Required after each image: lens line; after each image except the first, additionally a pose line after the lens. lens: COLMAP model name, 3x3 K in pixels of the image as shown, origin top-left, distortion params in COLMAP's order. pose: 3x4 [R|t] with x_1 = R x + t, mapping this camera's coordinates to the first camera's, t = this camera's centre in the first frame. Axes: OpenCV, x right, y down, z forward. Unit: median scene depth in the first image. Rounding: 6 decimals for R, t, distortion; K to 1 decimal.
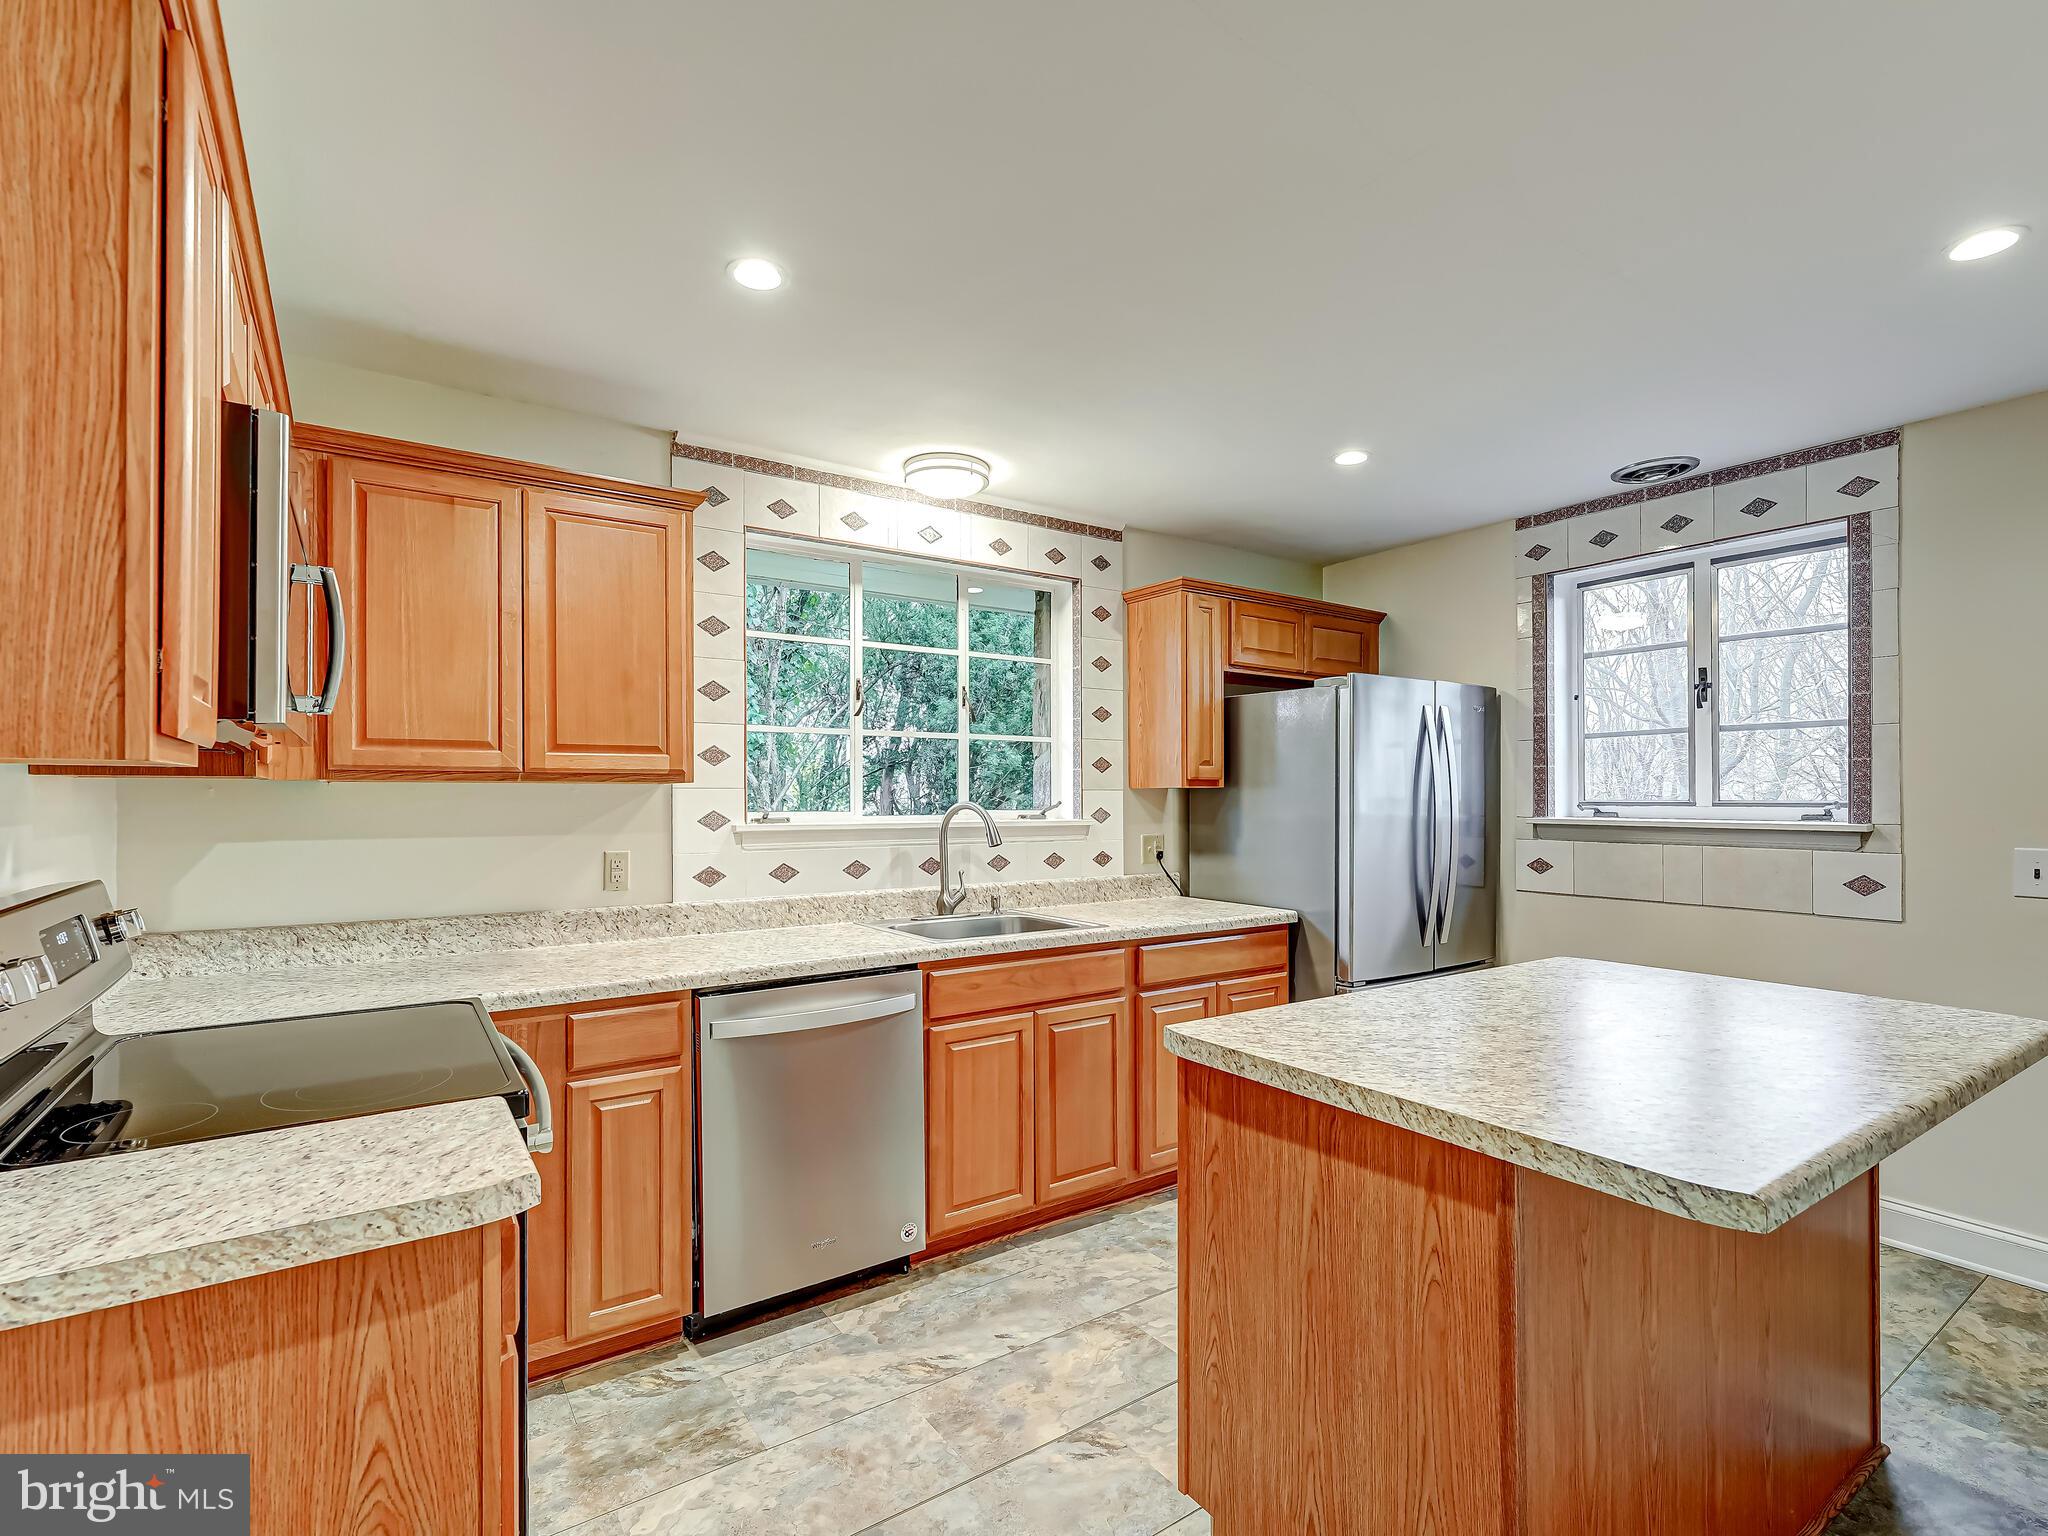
lens RADIAL K [[954.7, 0, 1039.7], [0, 954.7, 770.4], [0, 0, 1]] dist [-0.002936, -0.000352]
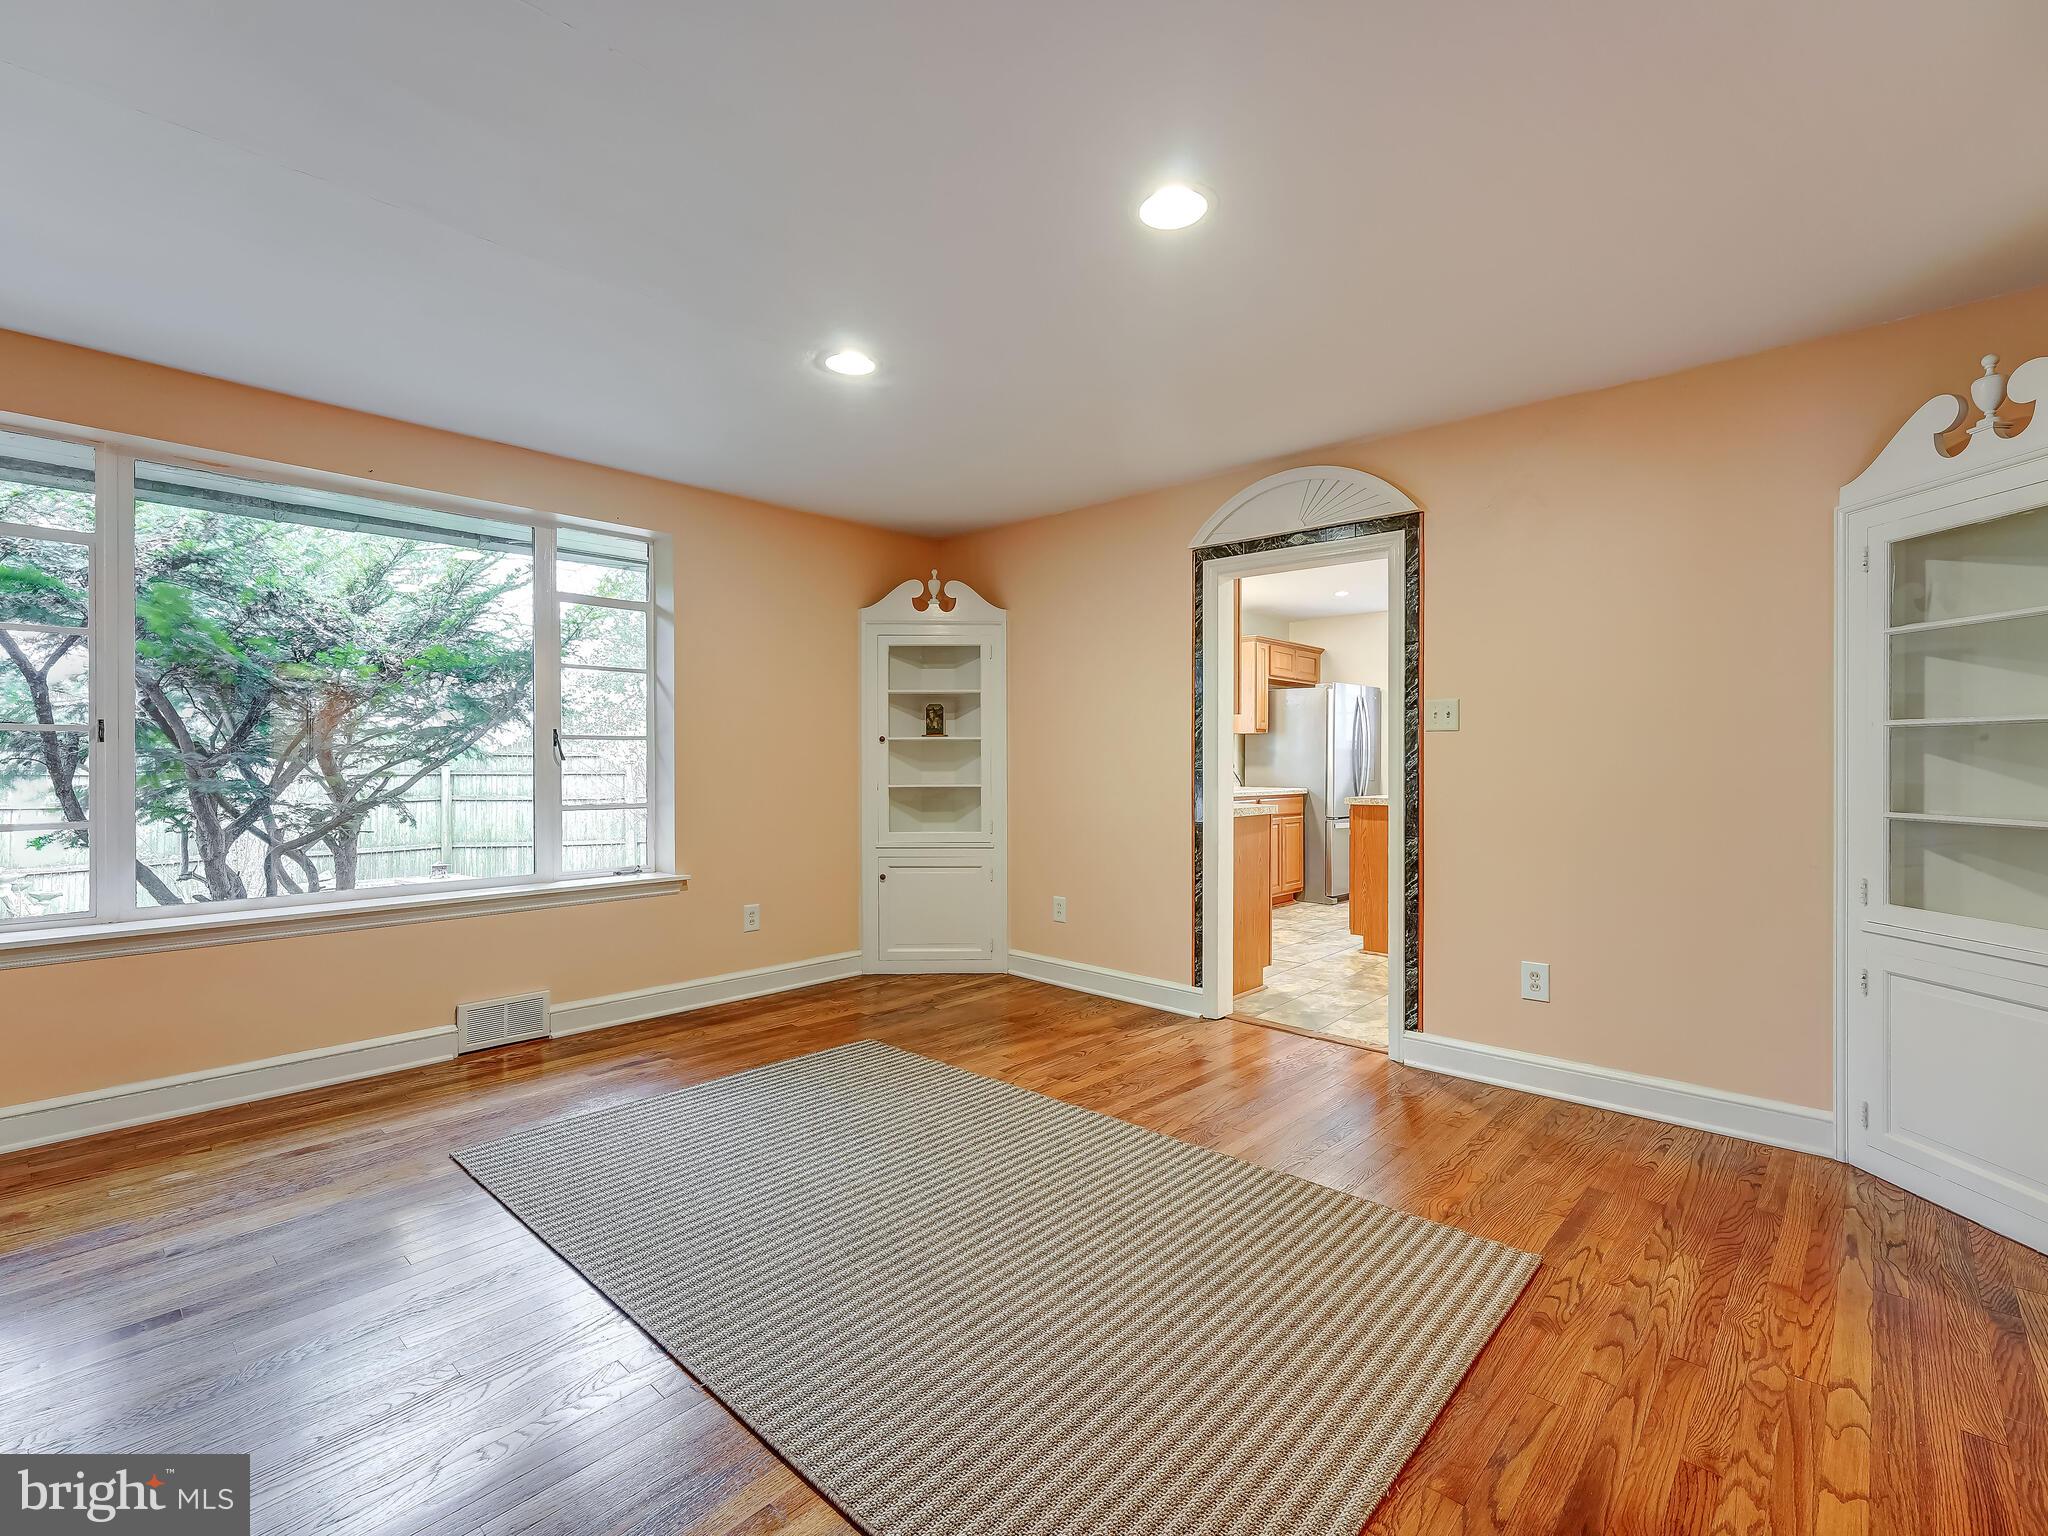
lens RADIAL K [[925.3, 0, 1027.2], [0, 925.3, 765.7], [0, 0, 1]] dist [-0.001029, -0.000302]
pose [[0.976794, -0.002740, 0.214162, -0.878729], [-0.004443, 0.999444, 0.033049, 0.027471], [-0.214133, -0.033234, 0.976239, -1.021867]]
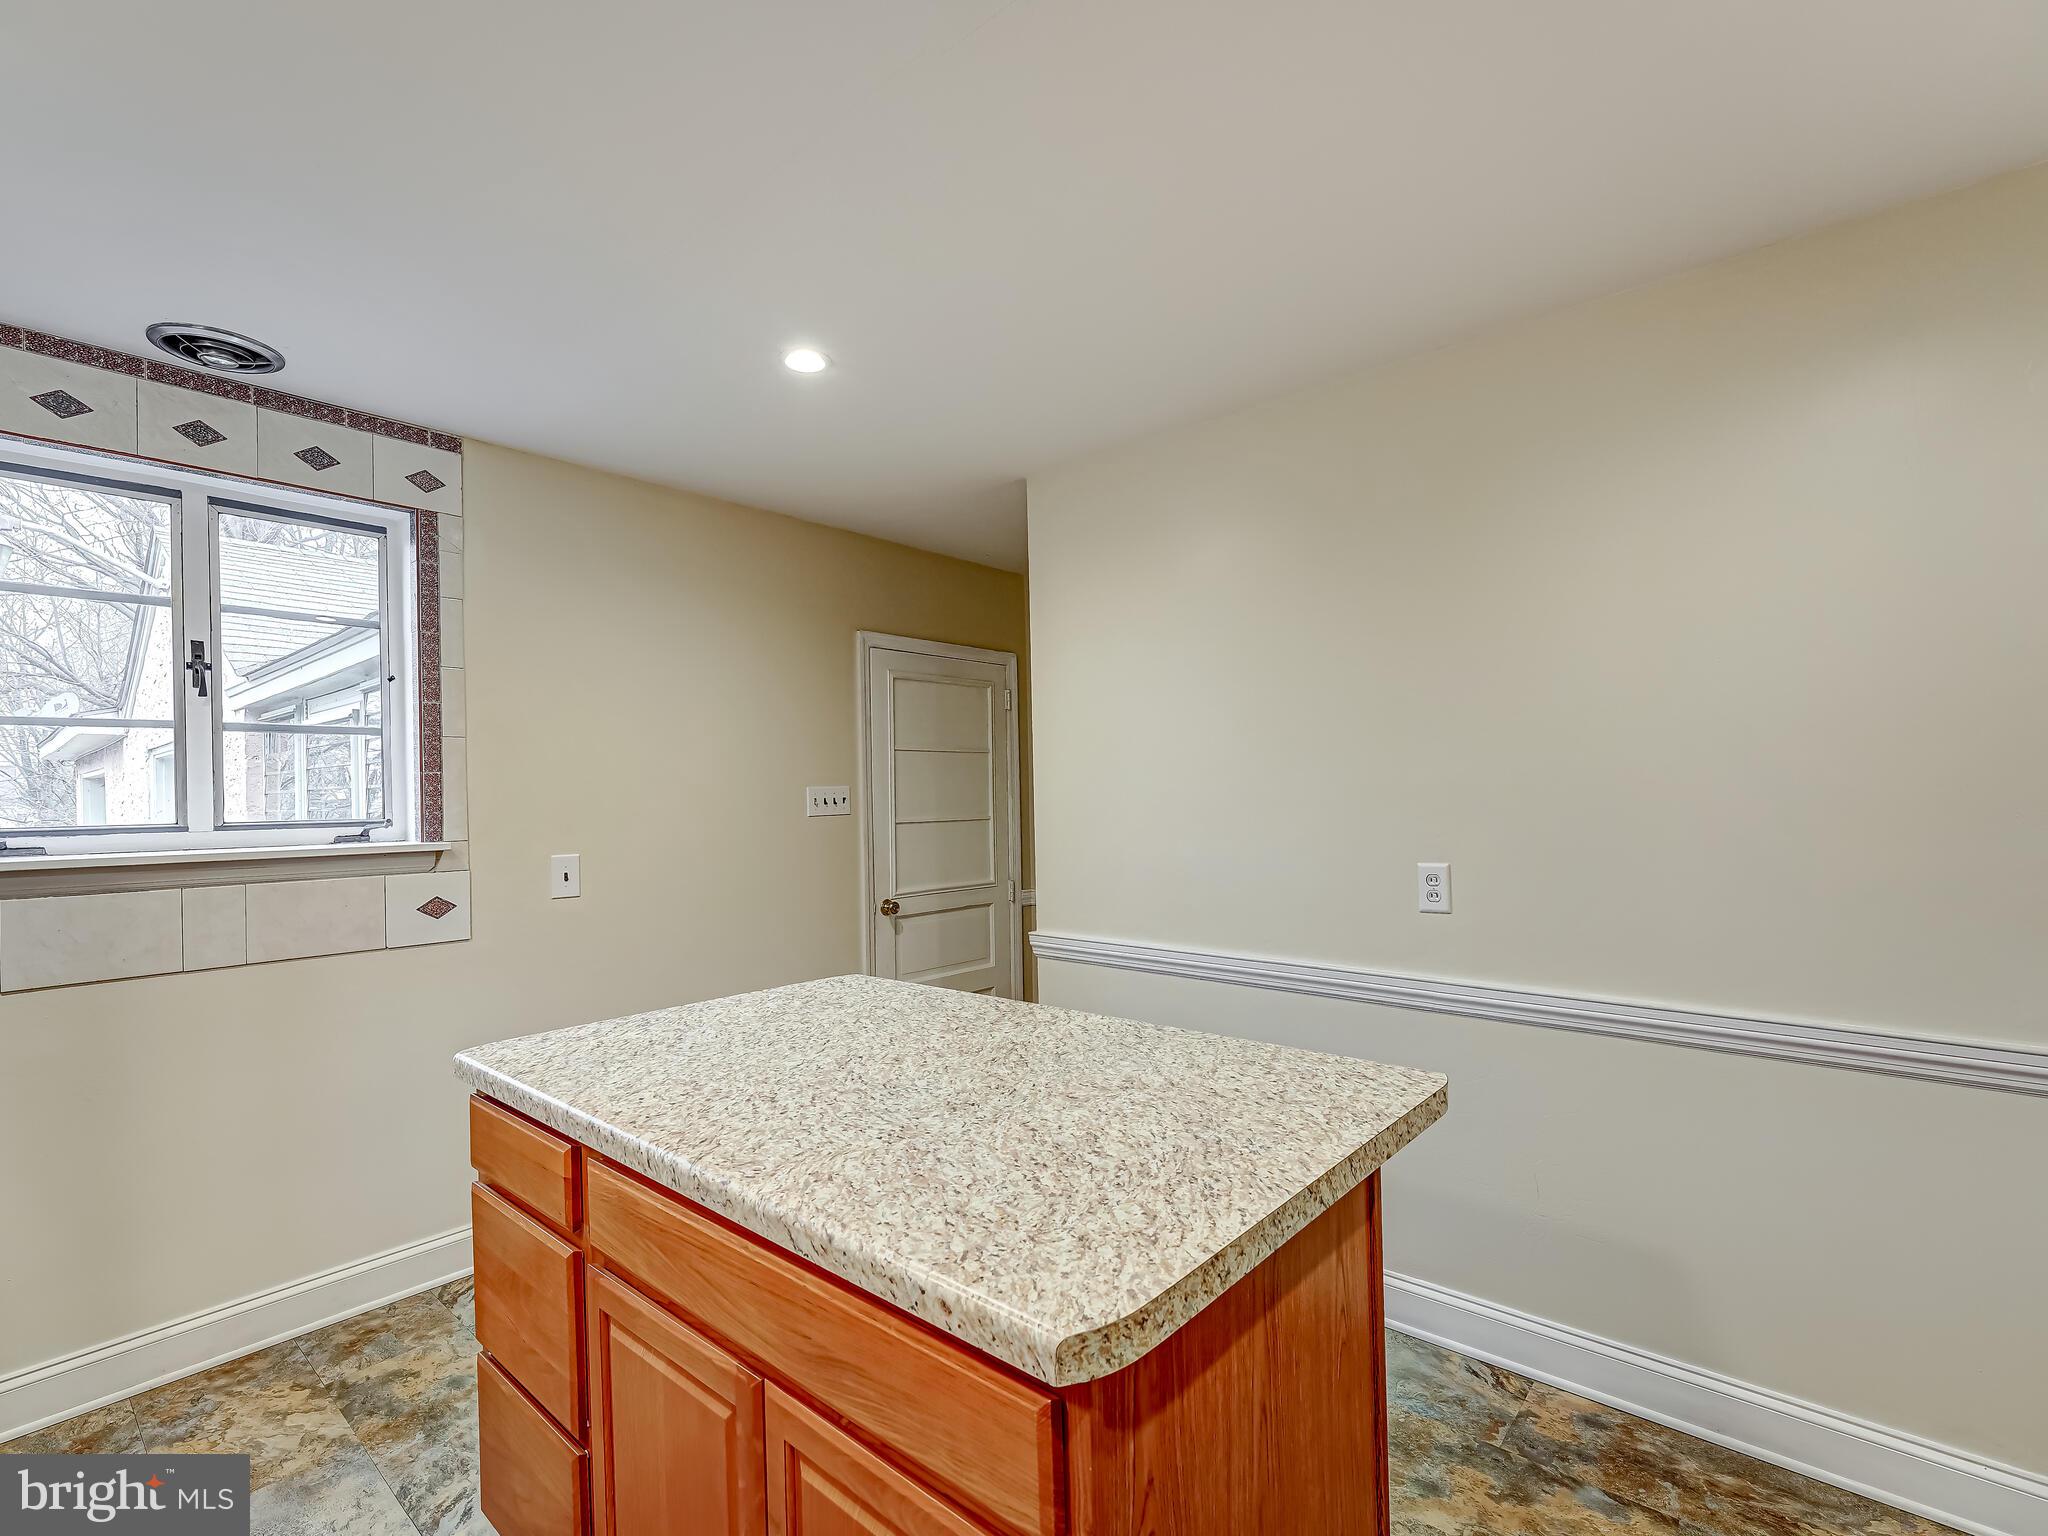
lens RADIAL K [[956.5, 0, 1024.0], [0, 956.5, 768.0], [0, 0, 1]] dist [-0.011247, -0.000056]
pose [[-0.228820, 0.030575, 0.972988, -0.171160], [-0.006962, 0.999430, -0.033043, 0.009879], [-0.973444, -0.014335, -0.228477, 0.626674]]
